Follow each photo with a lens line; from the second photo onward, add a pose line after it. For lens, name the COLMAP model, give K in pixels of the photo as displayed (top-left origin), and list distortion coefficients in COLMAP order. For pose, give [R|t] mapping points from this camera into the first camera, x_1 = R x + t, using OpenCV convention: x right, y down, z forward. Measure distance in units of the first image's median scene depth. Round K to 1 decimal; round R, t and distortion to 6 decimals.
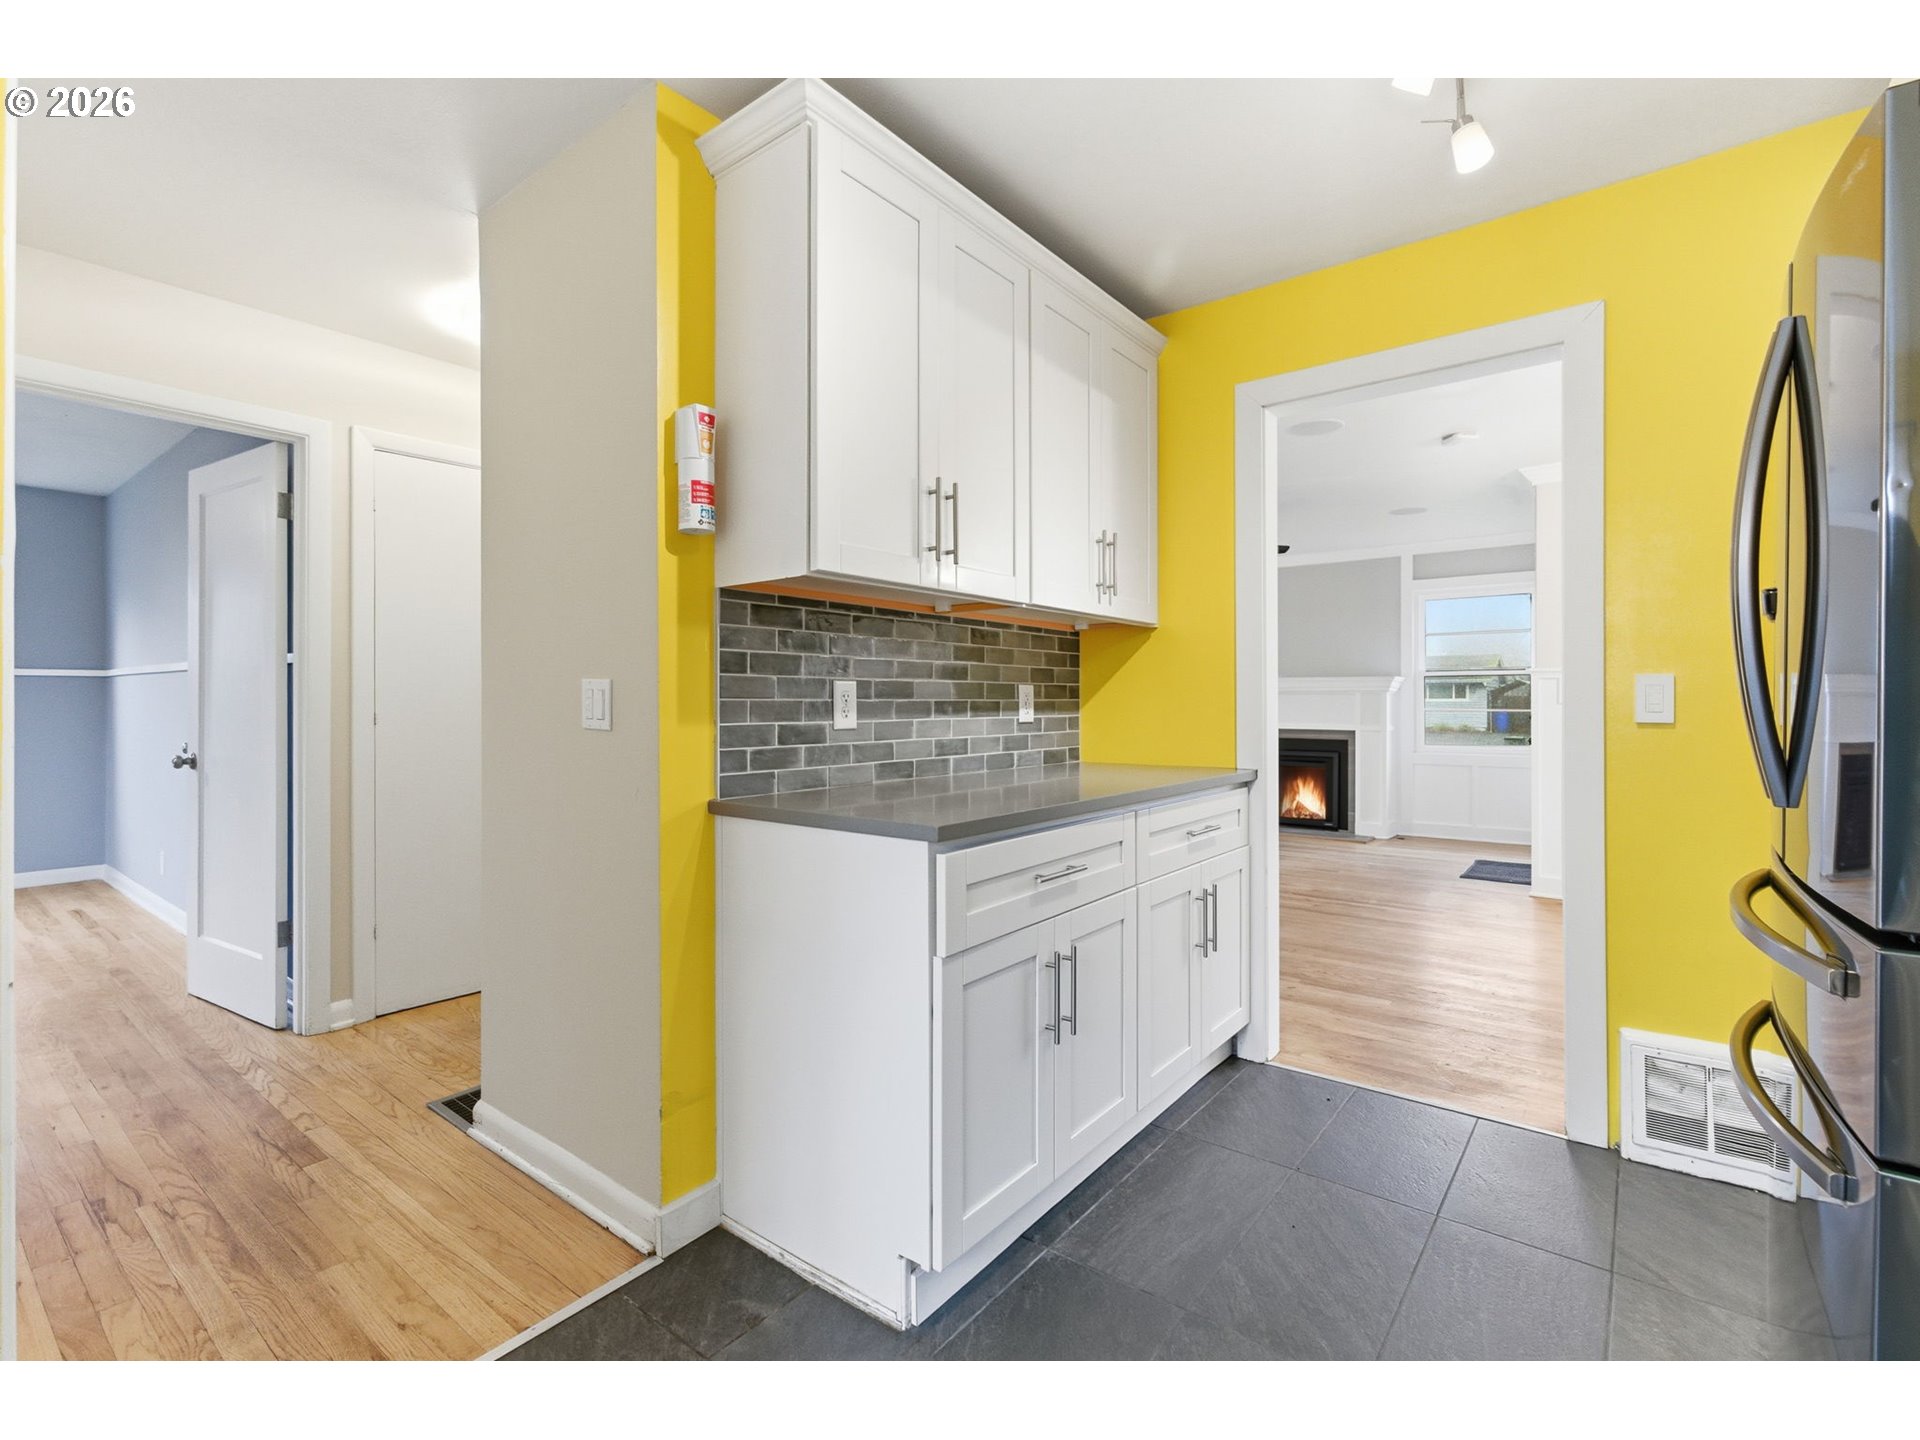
lens RADIAL K [[867.8, 0, 958.4], [0, 867.8, 709.1], [0, 0, 1]] dist [-0.005614, 0.002161]
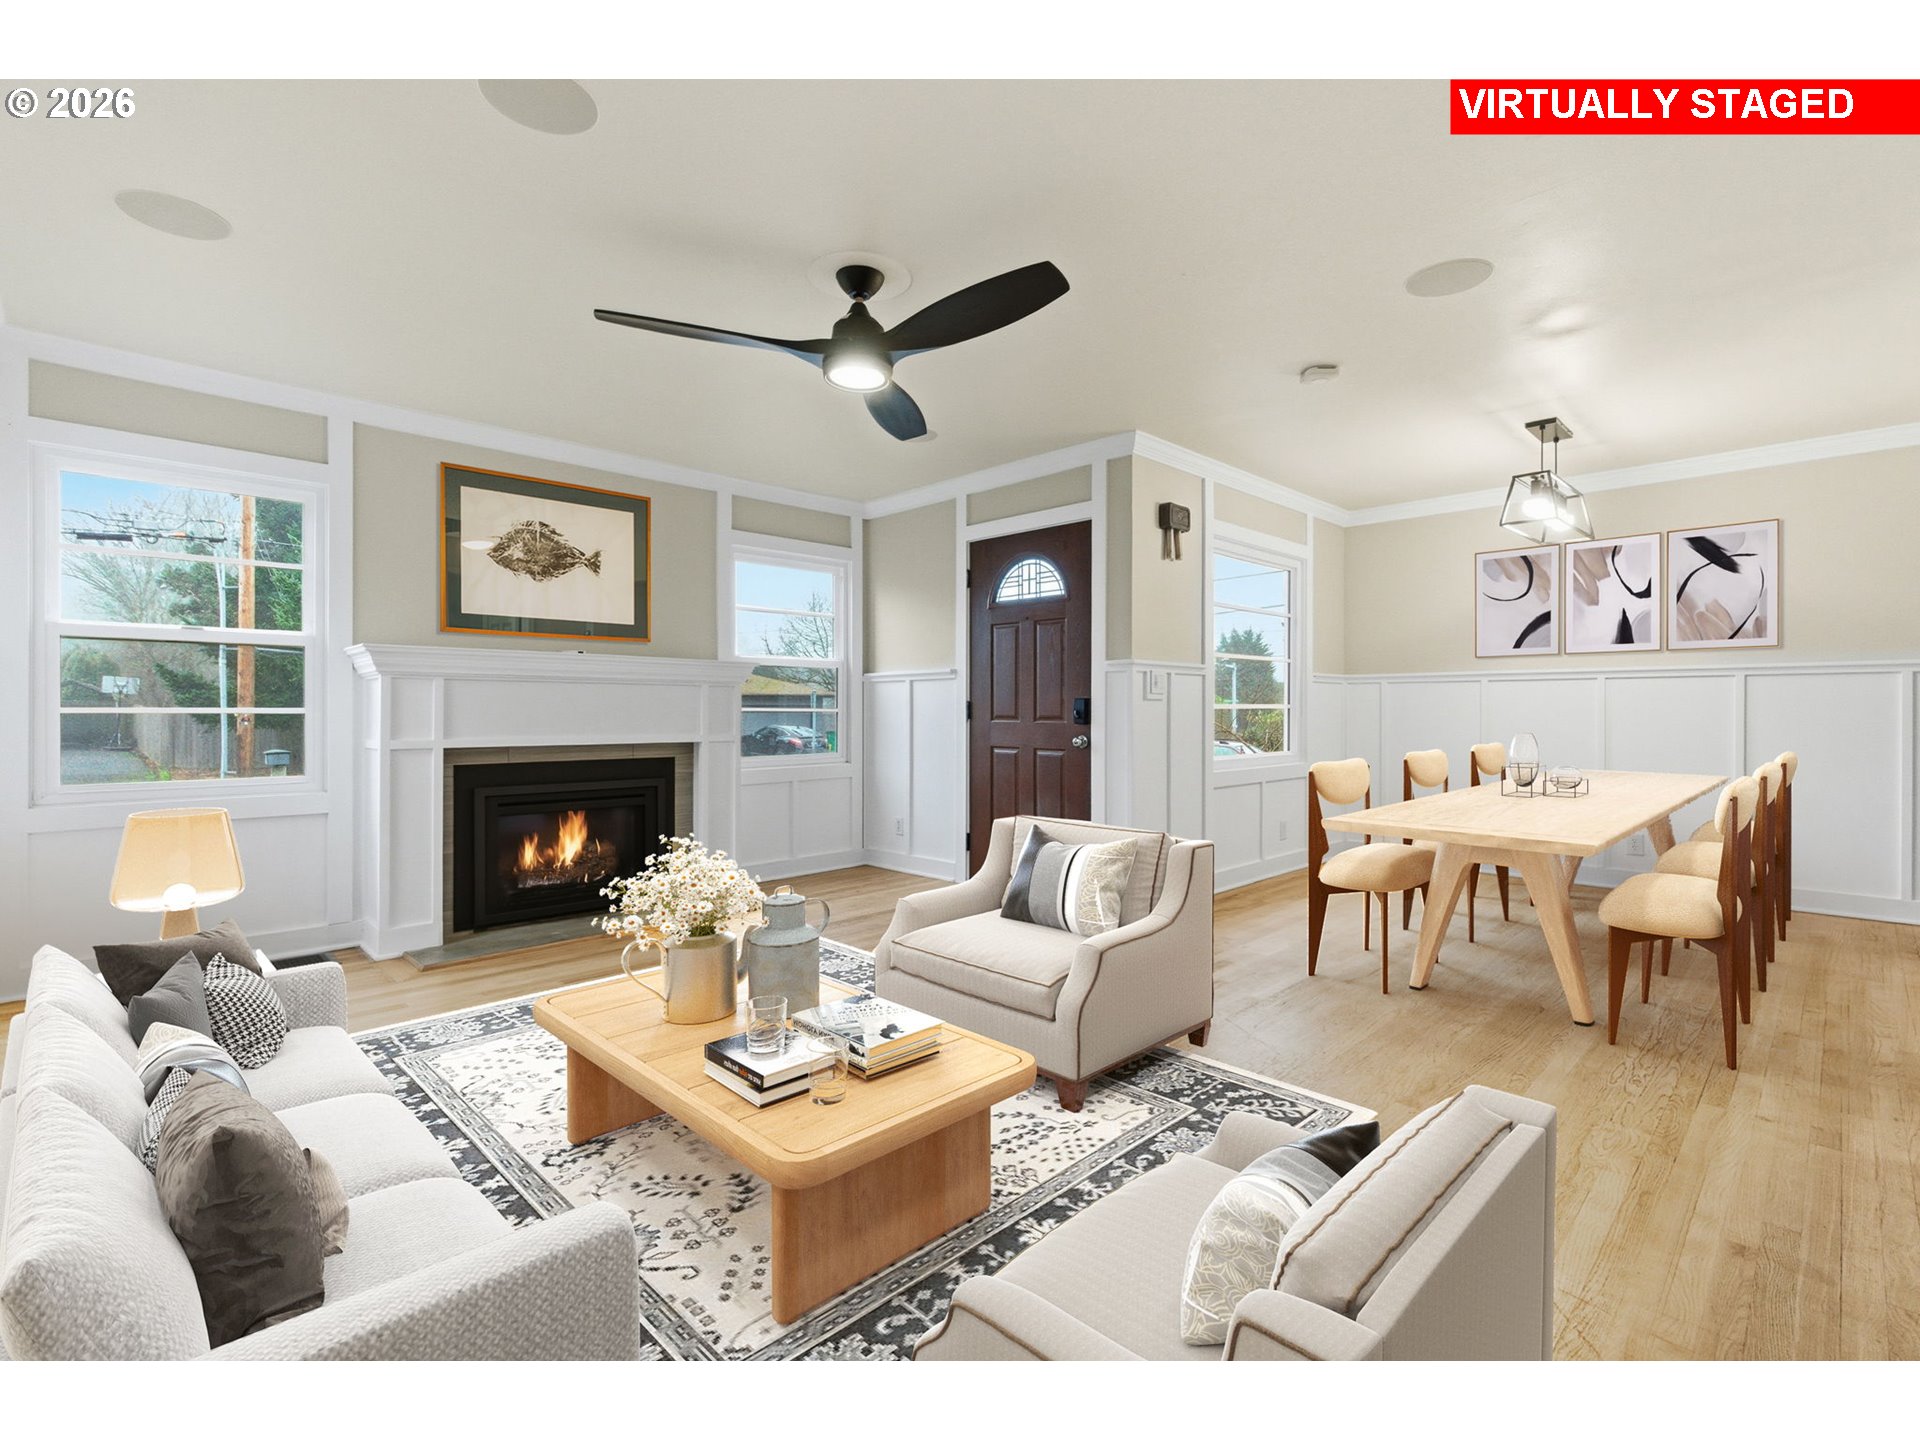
lens RADIAL K [[867.8, 0, 955.0], [0, 867.8, 715.4], [0, 0, 1]] dist [-0.005614, 0.002161]
pose [[0.128652, -0.009024, 0.991649, -0.166897], [0.006161, 0.999947, 0.008300, 0.000603], [-0.991671, 0.005041, 0.128701, 0.726184]]
